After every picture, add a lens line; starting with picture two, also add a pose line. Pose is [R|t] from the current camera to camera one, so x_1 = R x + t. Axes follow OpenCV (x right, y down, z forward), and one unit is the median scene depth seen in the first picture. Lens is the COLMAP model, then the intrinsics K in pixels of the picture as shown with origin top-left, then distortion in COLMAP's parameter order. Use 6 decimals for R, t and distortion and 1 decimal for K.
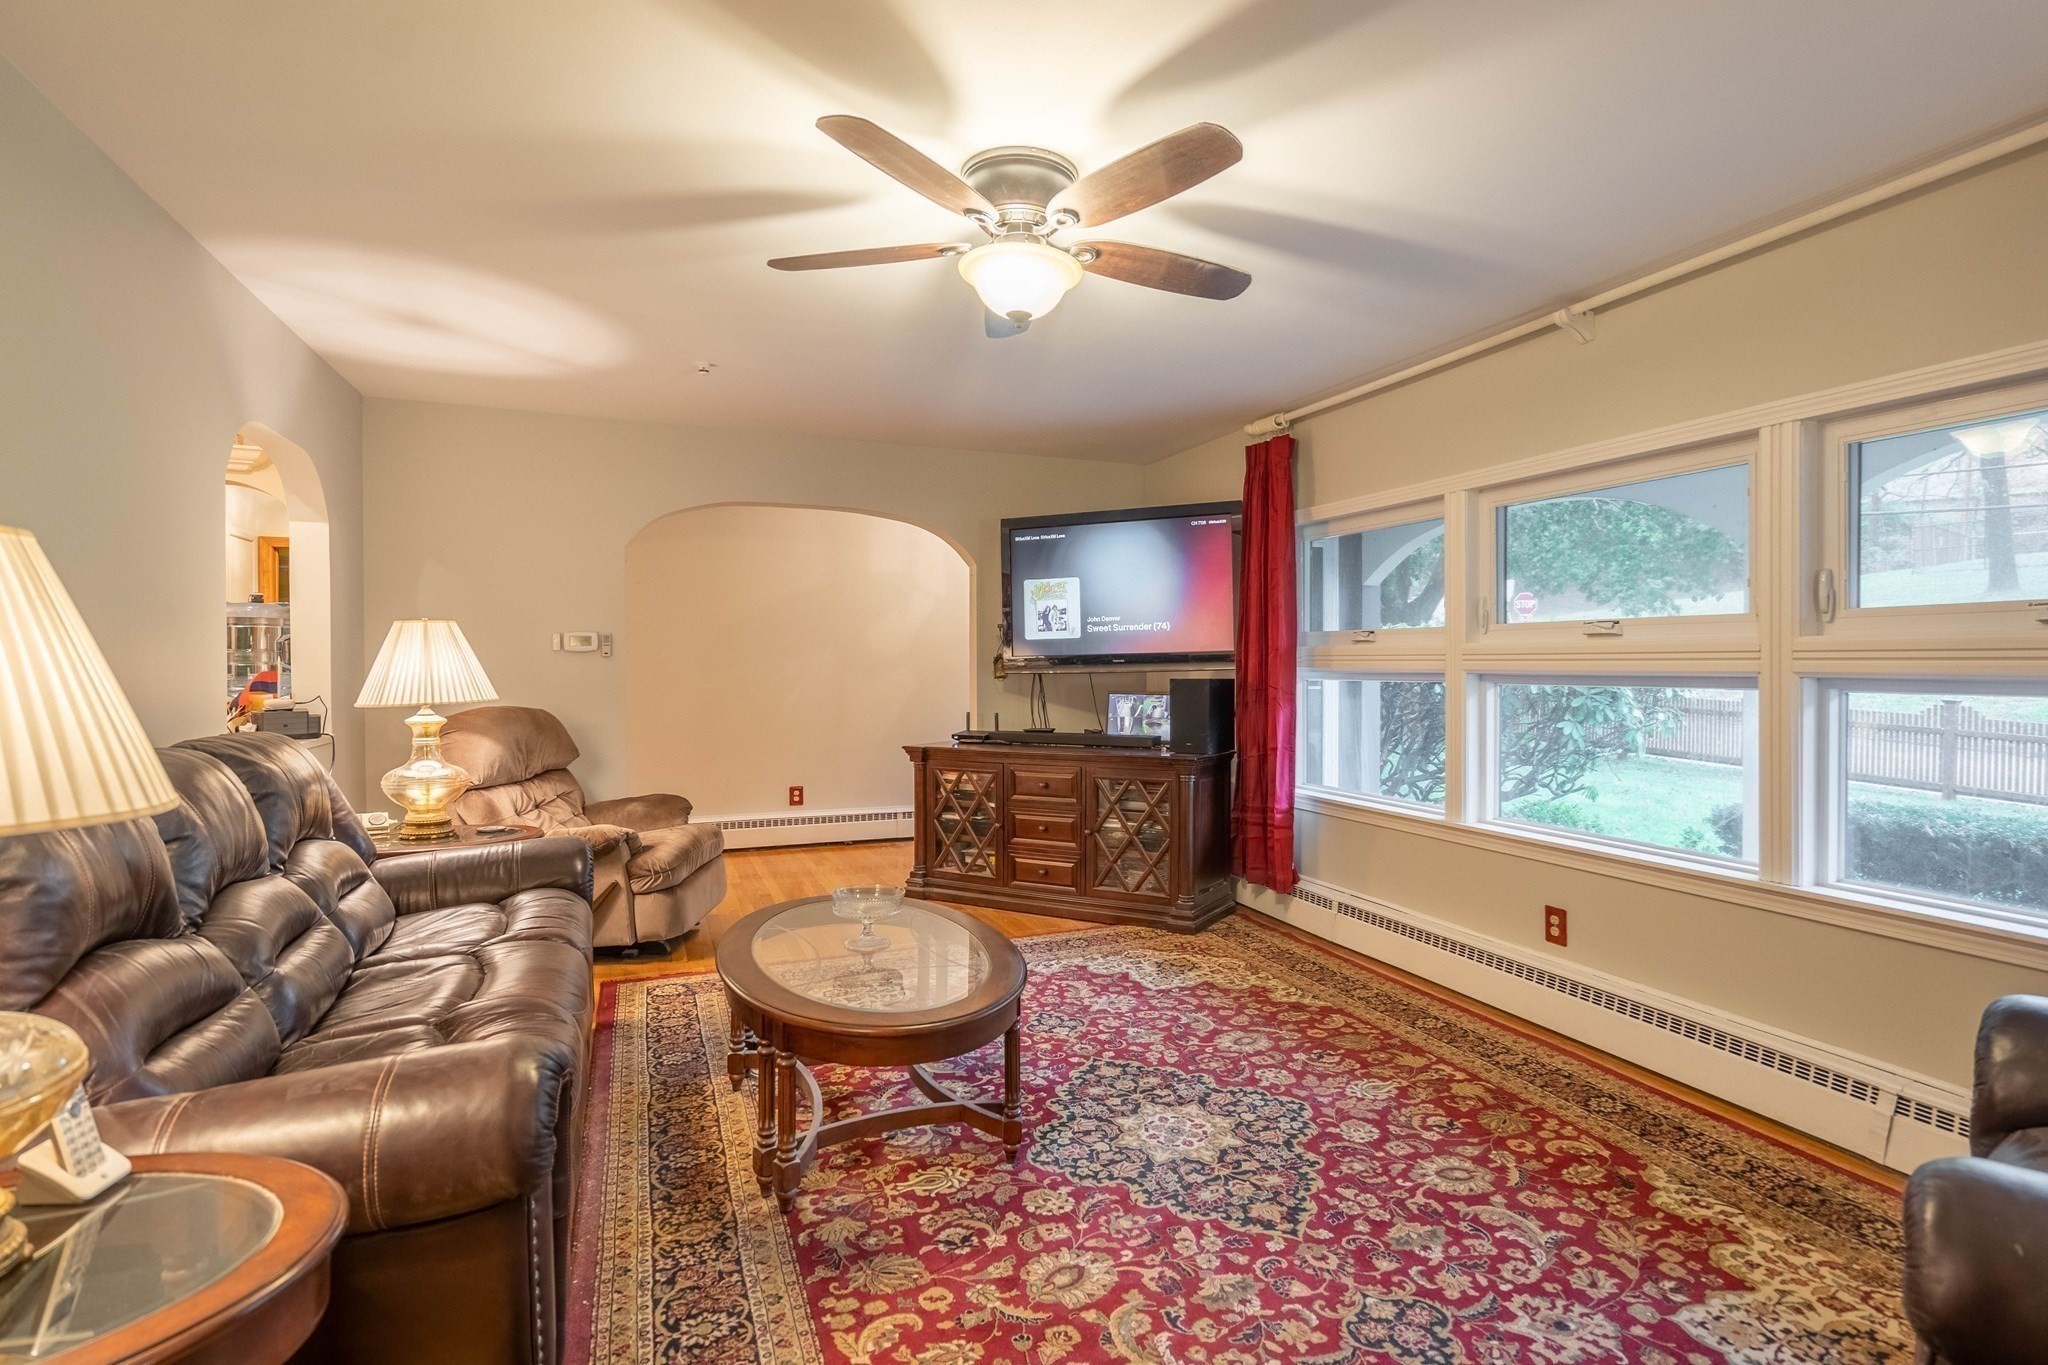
lens RADIAL K [[955.9, 0, 1020.2], [0, 955.9, 678.4], [0, 0, 1]] dist [-0.006953, 0.000885]
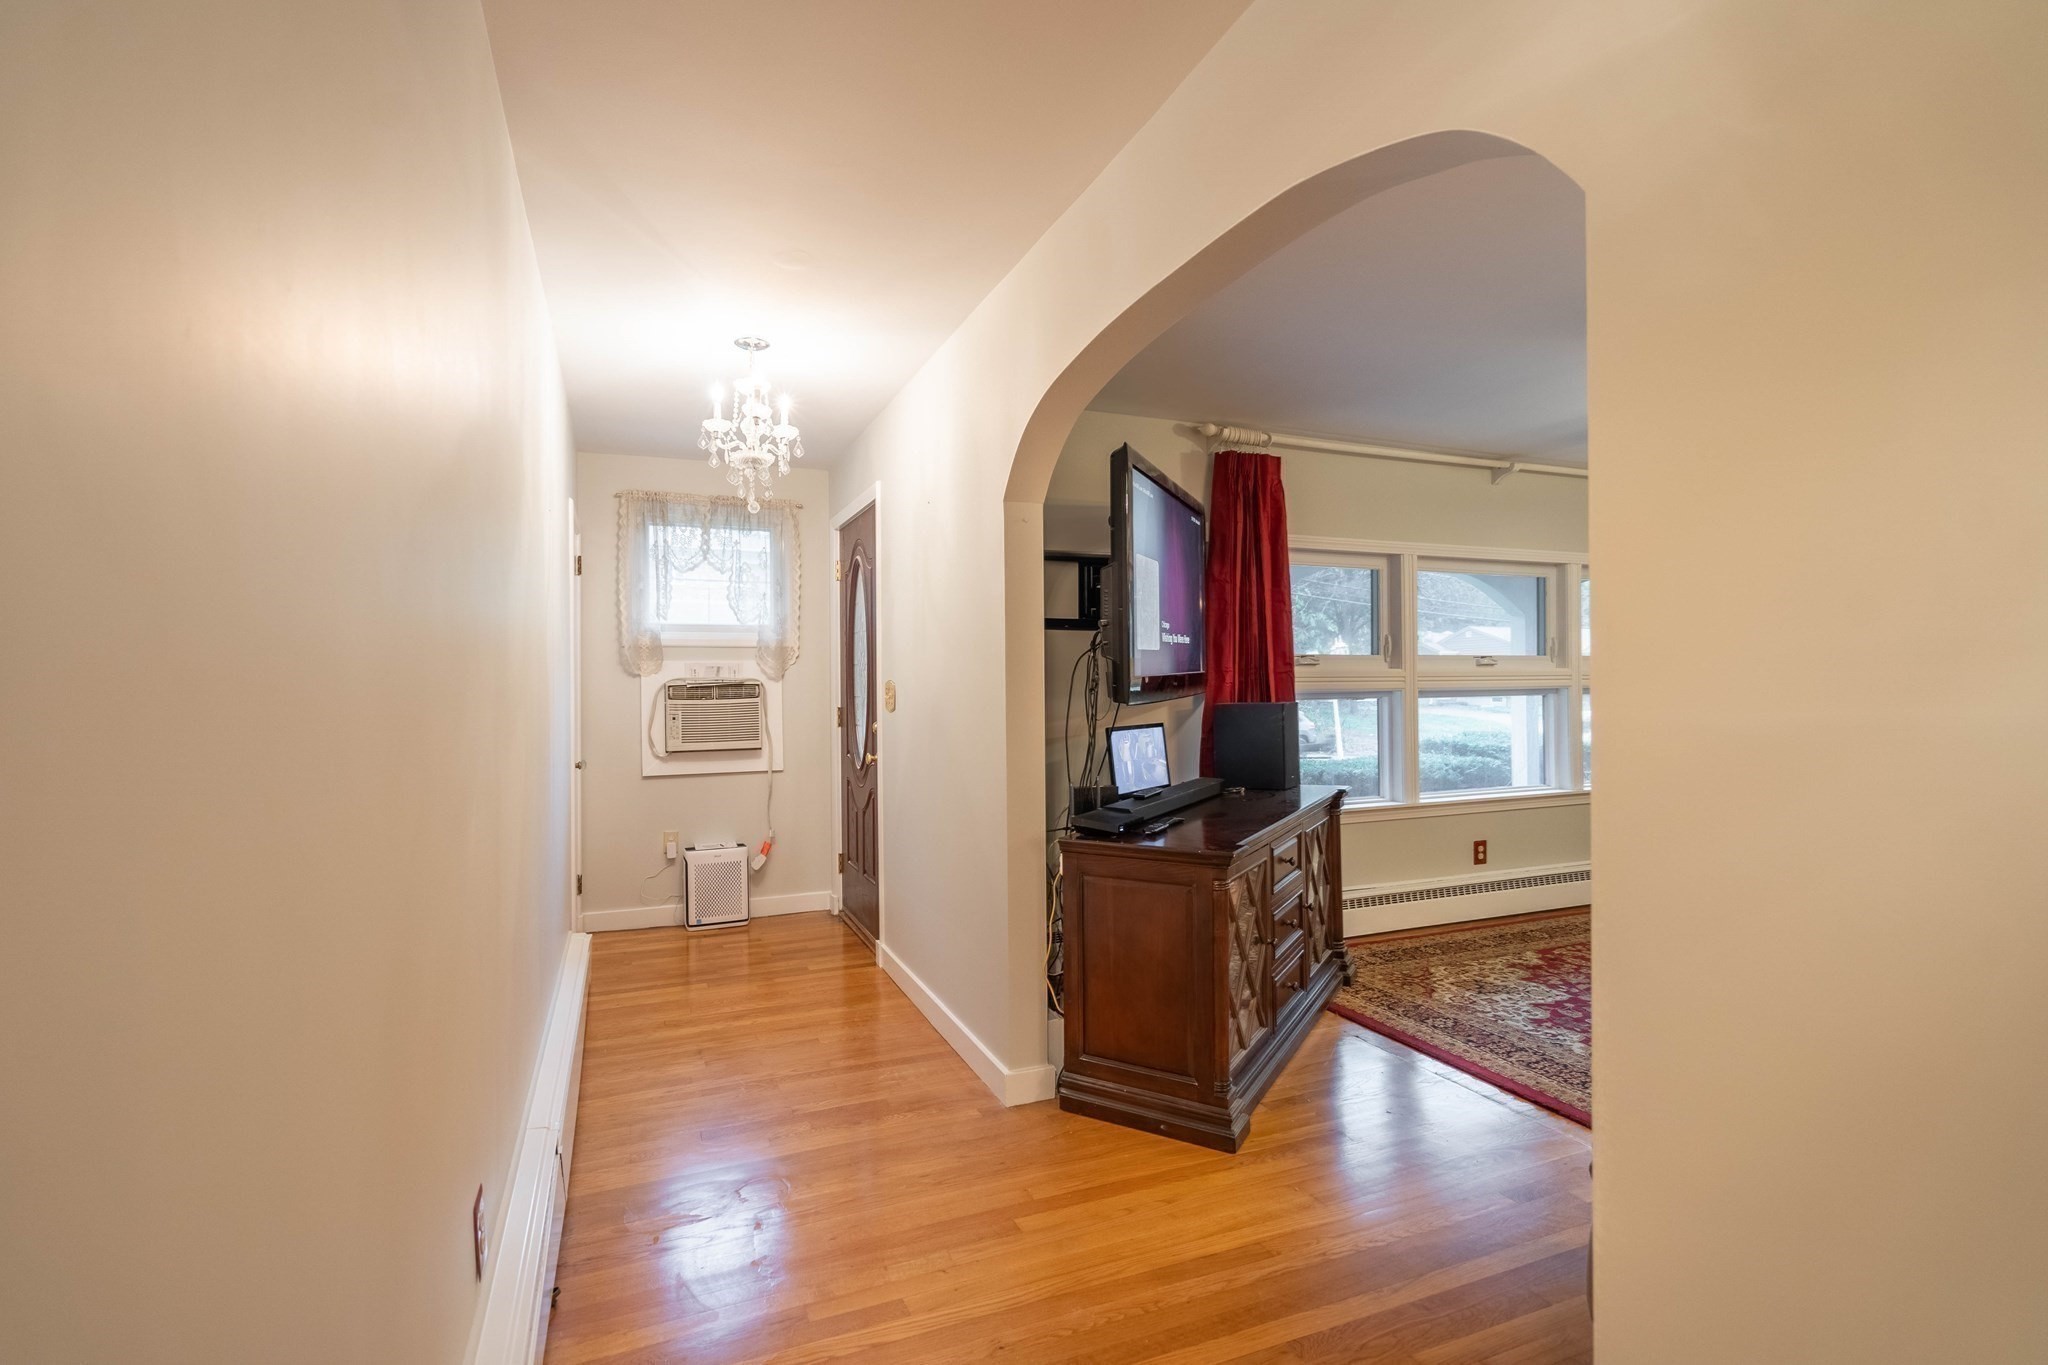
lens RADIAL K [[955.9, 0, 963.7], [0, 955.9, 680.8], [0, 0, 1]] dist [-0.006953, 0.000885]
pose [[0.038685, 0.003980, 0.999244, -1.058615], [0.025899, 0.999652, -0.004984, -0.033280], [-0.998916, 0.026072, 0.038568, 1.853904]]
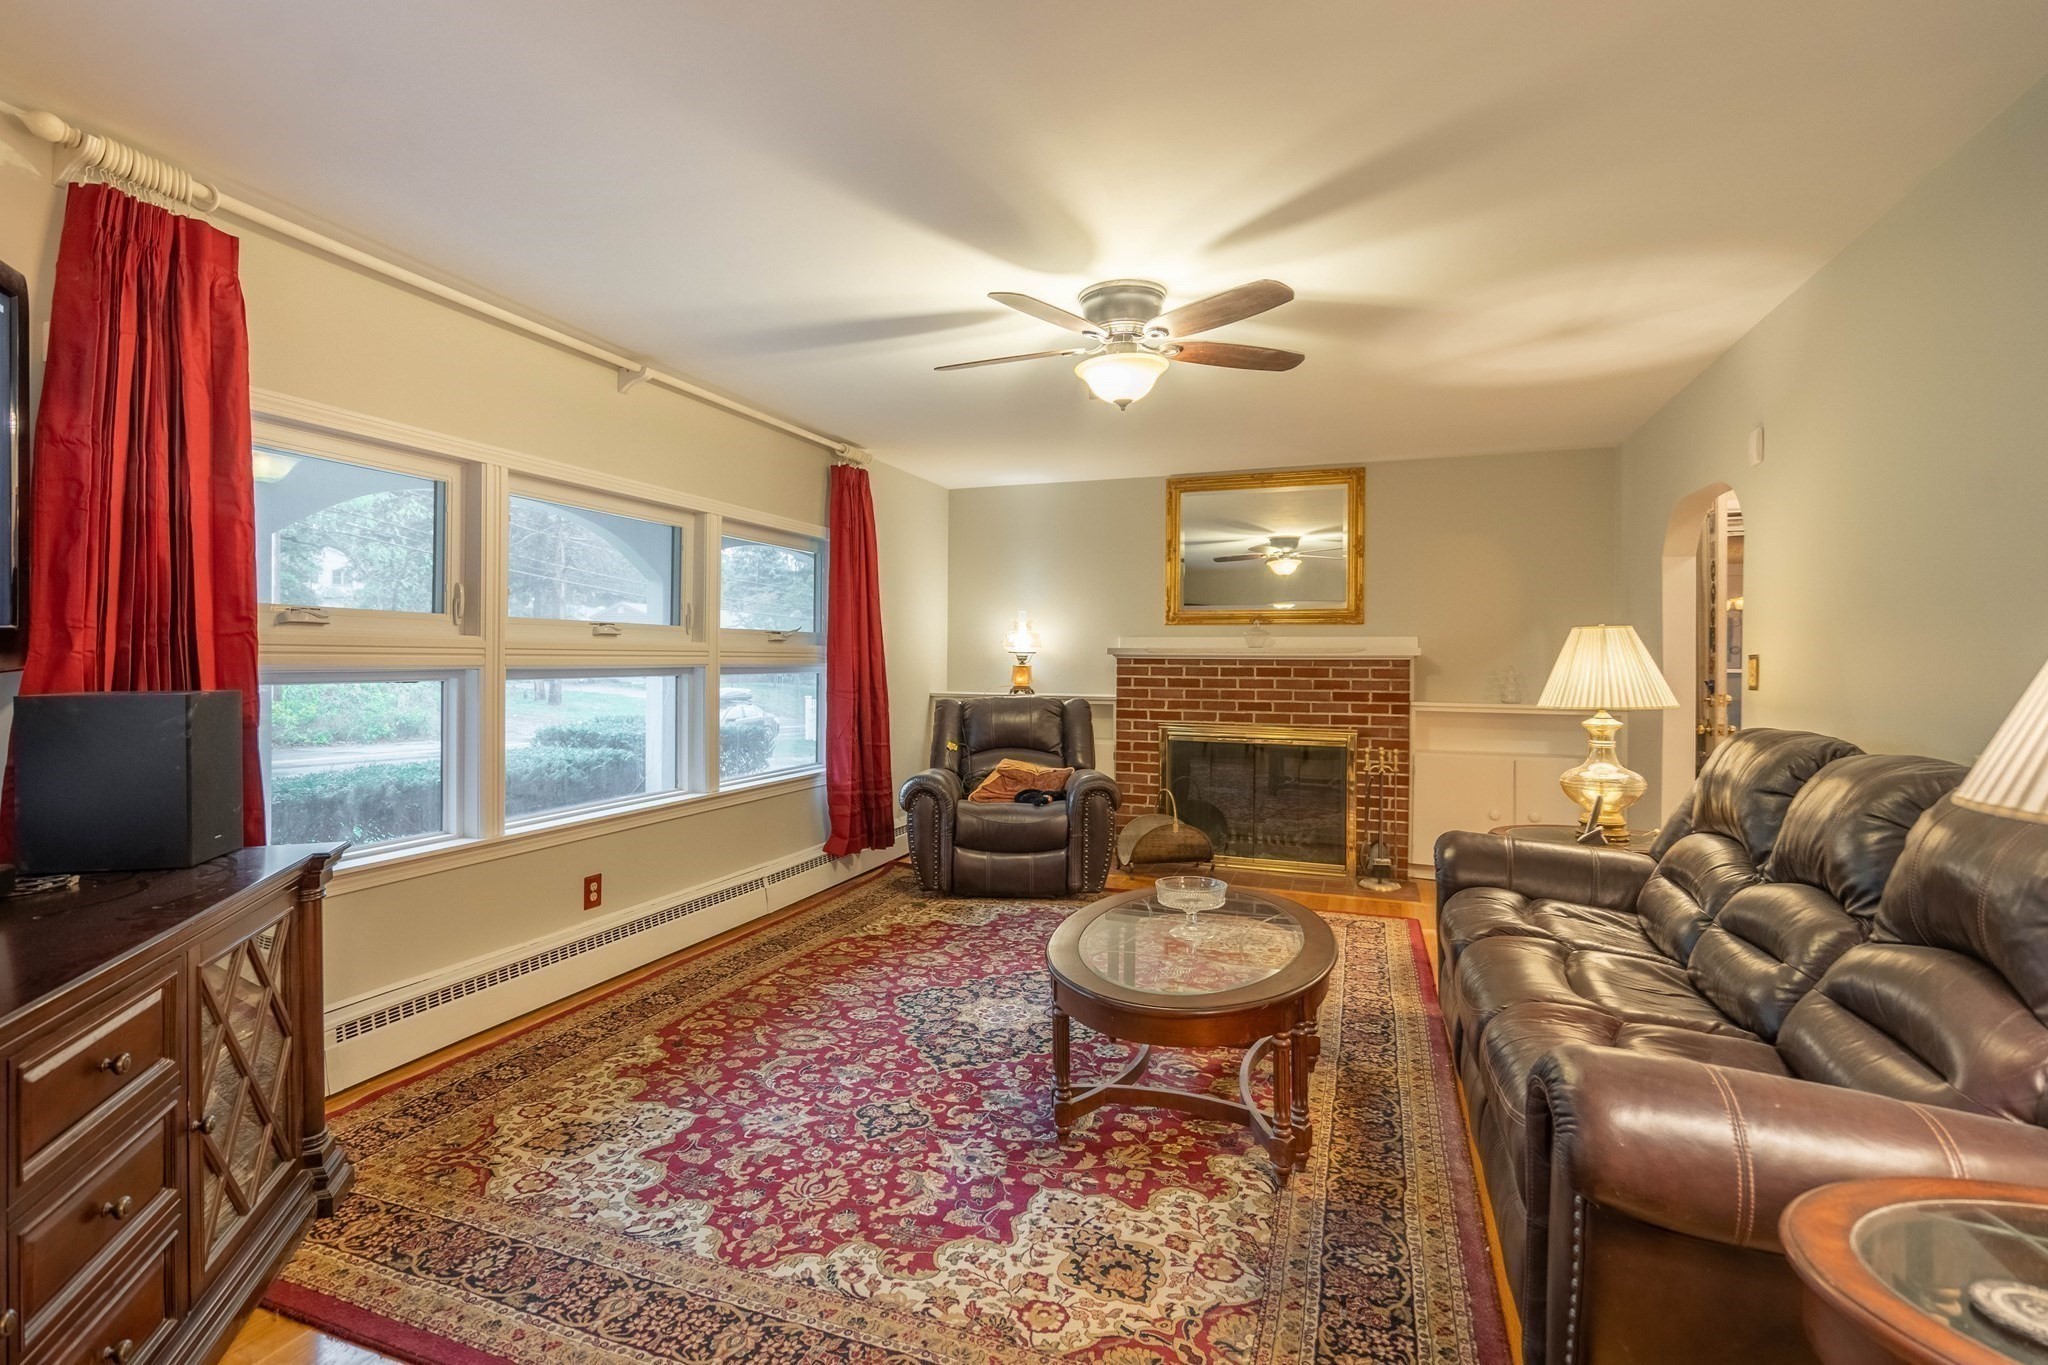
lens RADIAL K [[955.9, 0, 1024.3], [0, 955.9, 662.7], [0, 0, 1]] dist [-0.006953, 0.000885]
pose [[-0.746176, -0.007054, 0.665712, -0.592324], [0.003865, 0.999881, 0.014927, -0.026388], [-0.665738, 0.013711, -0.746060, 1.572114]]
